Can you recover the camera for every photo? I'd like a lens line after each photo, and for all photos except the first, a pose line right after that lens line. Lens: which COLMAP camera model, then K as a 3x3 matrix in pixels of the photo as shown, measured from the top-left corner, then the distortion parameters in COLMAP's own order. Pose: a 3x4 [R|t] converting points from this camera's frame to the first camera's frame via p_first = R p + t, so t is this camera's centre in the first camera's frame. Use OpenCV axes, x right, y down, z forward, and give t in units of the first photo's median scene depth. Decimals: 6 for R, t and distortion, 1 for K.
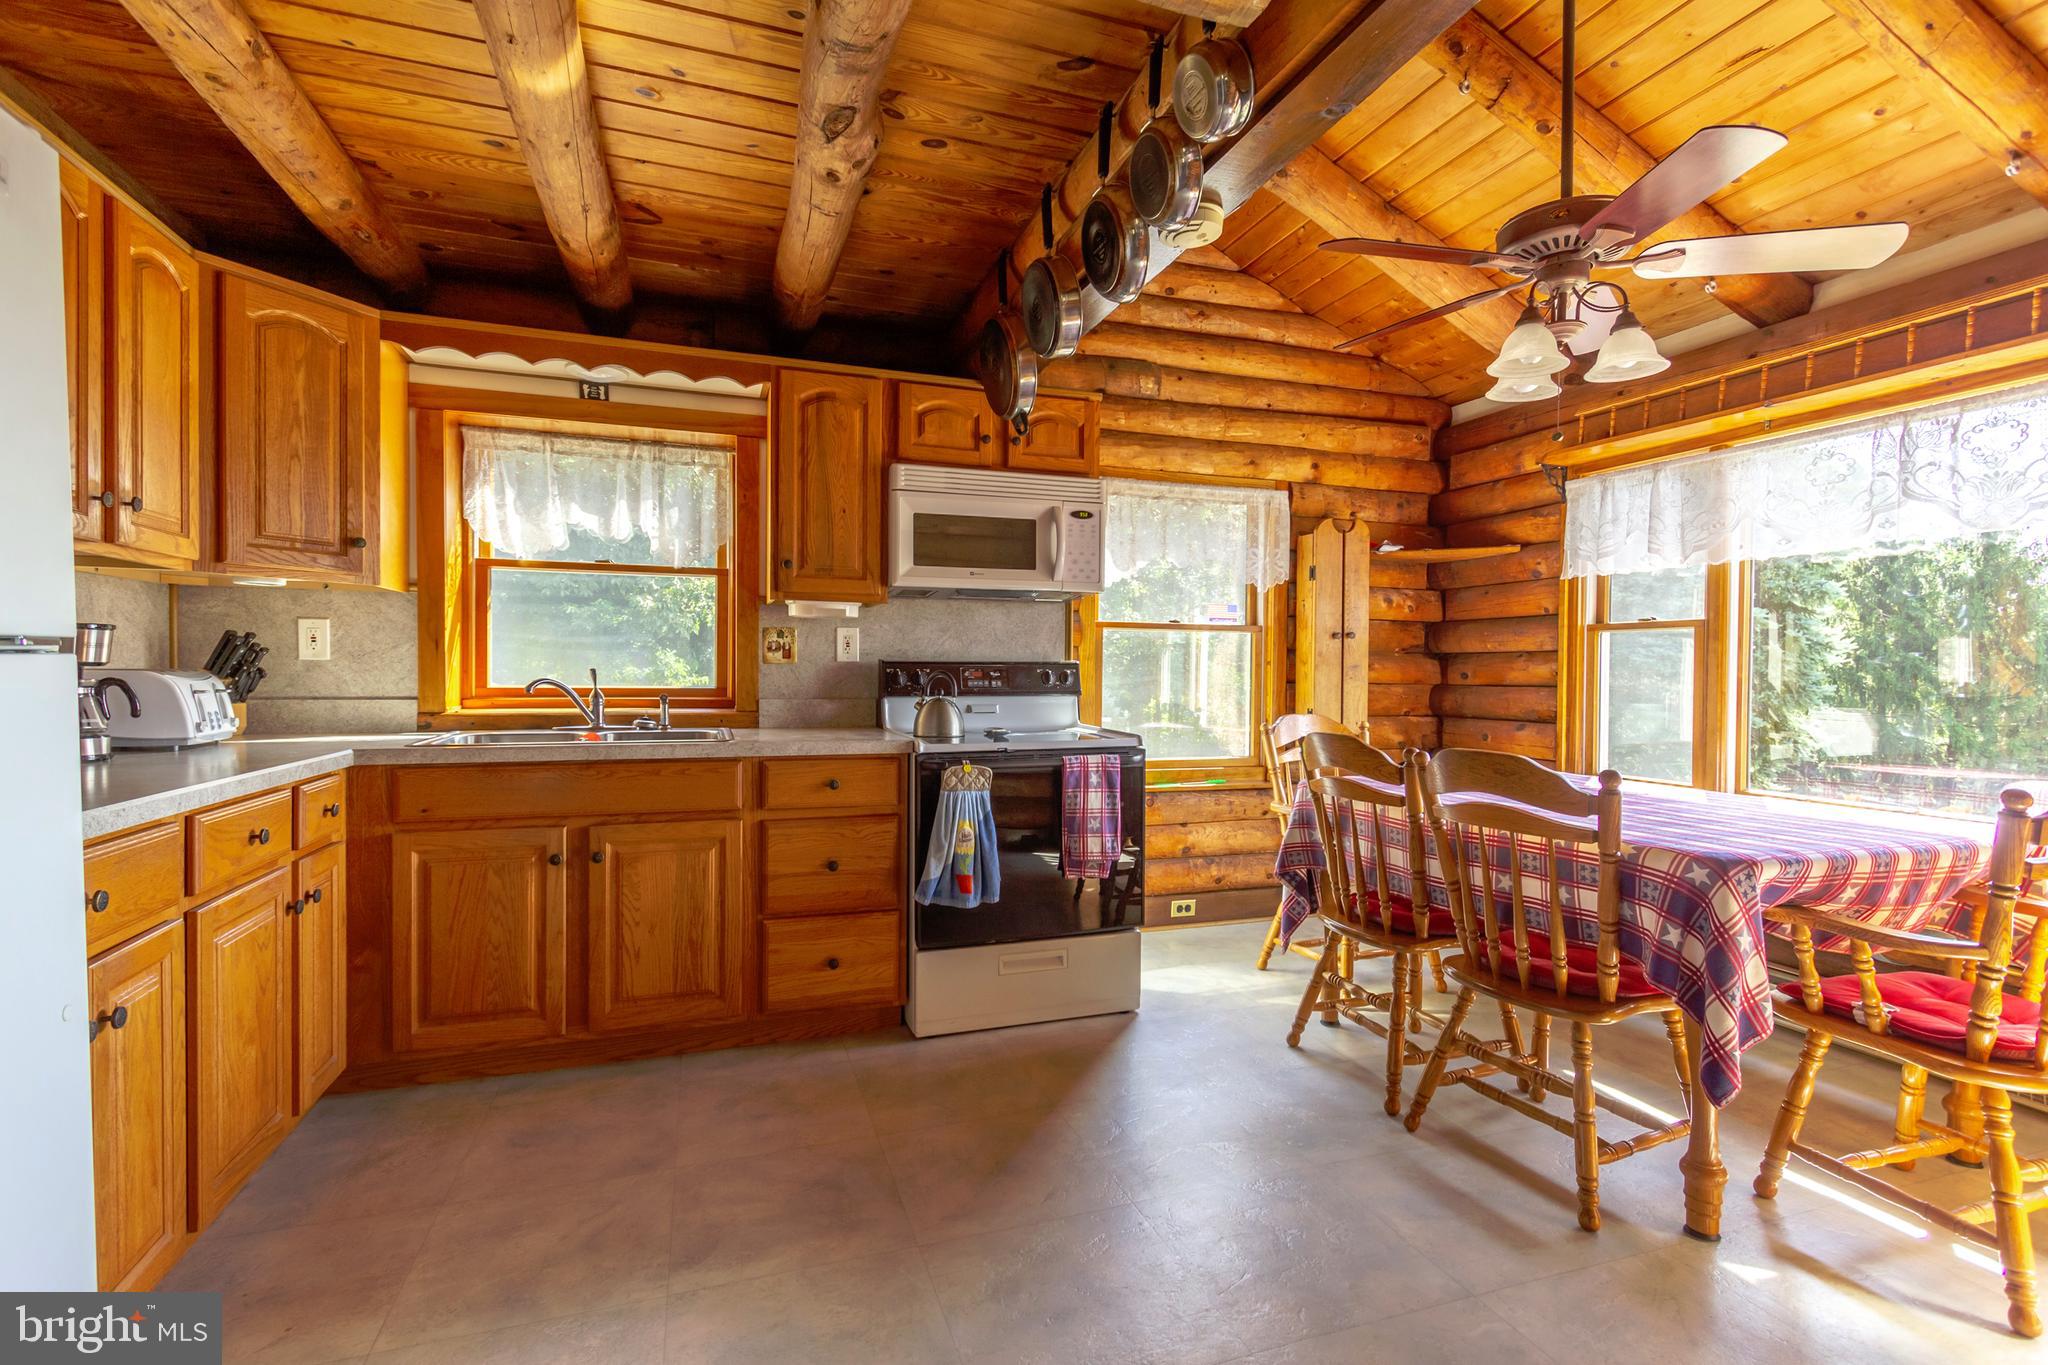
lens RADIAL K [[944.9, 0, 1019.6], [0, 944.9, 684.2], [0, 0, 1]] dist [0.001805, -0.000160]
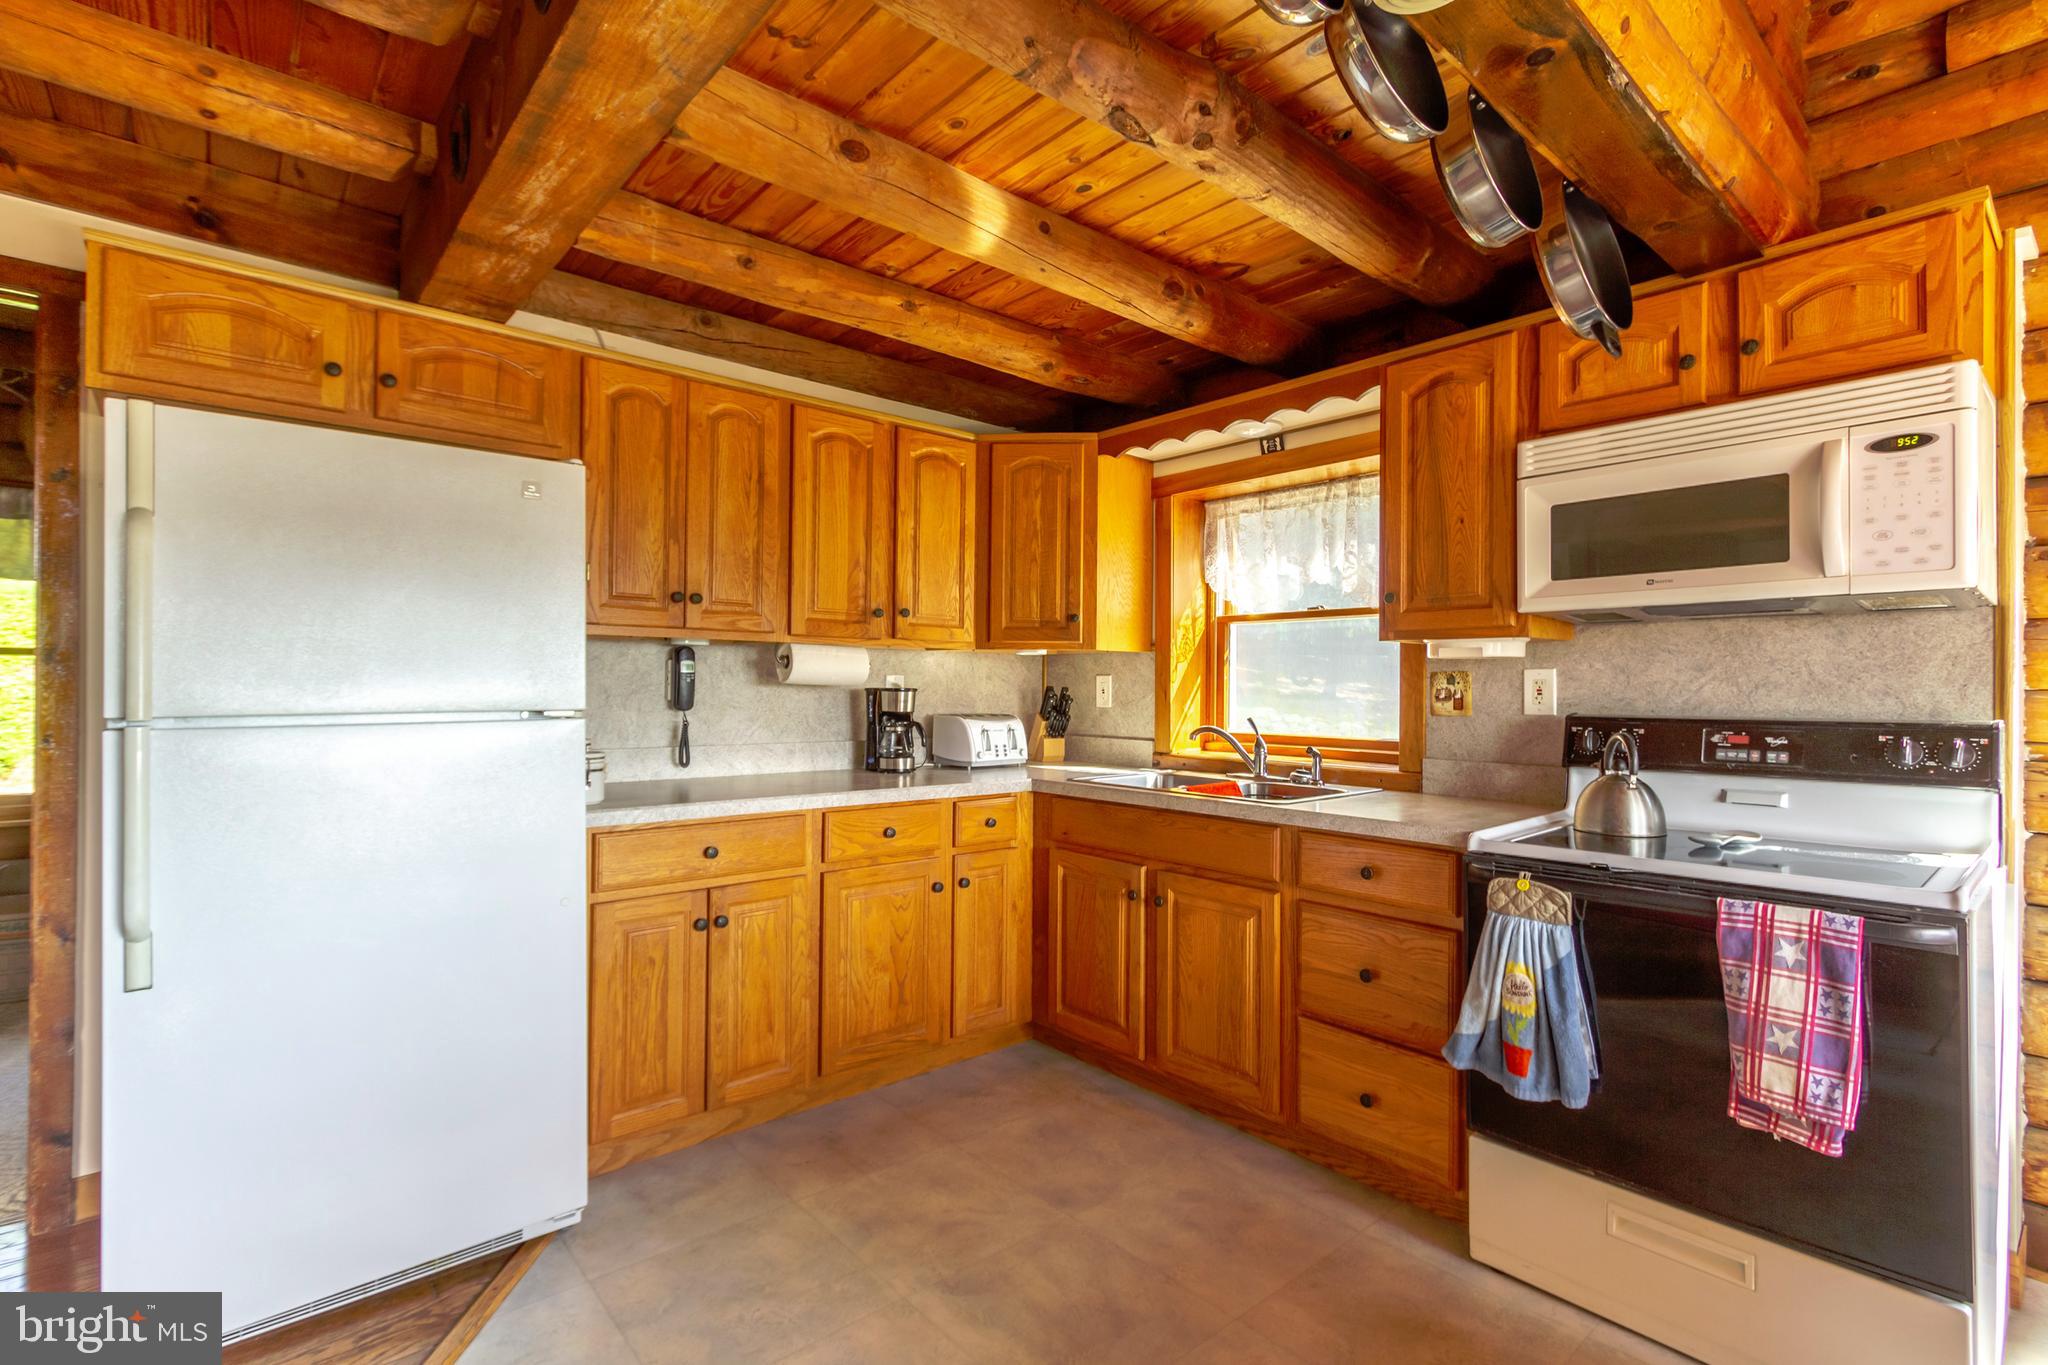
lens RADIAL K [[944.9, 0, 1019.5], [0, 944.9, 679.2], [0, 0, 1]] dist [0.001805, -0.000160]
pose [[0.366323, -0.013717, -0.930387, 0.421271], [-0.019036, 0.999572, -0.022232, -0.032592], [0.930293, 0.025855, 0.365905, 0.413015]]
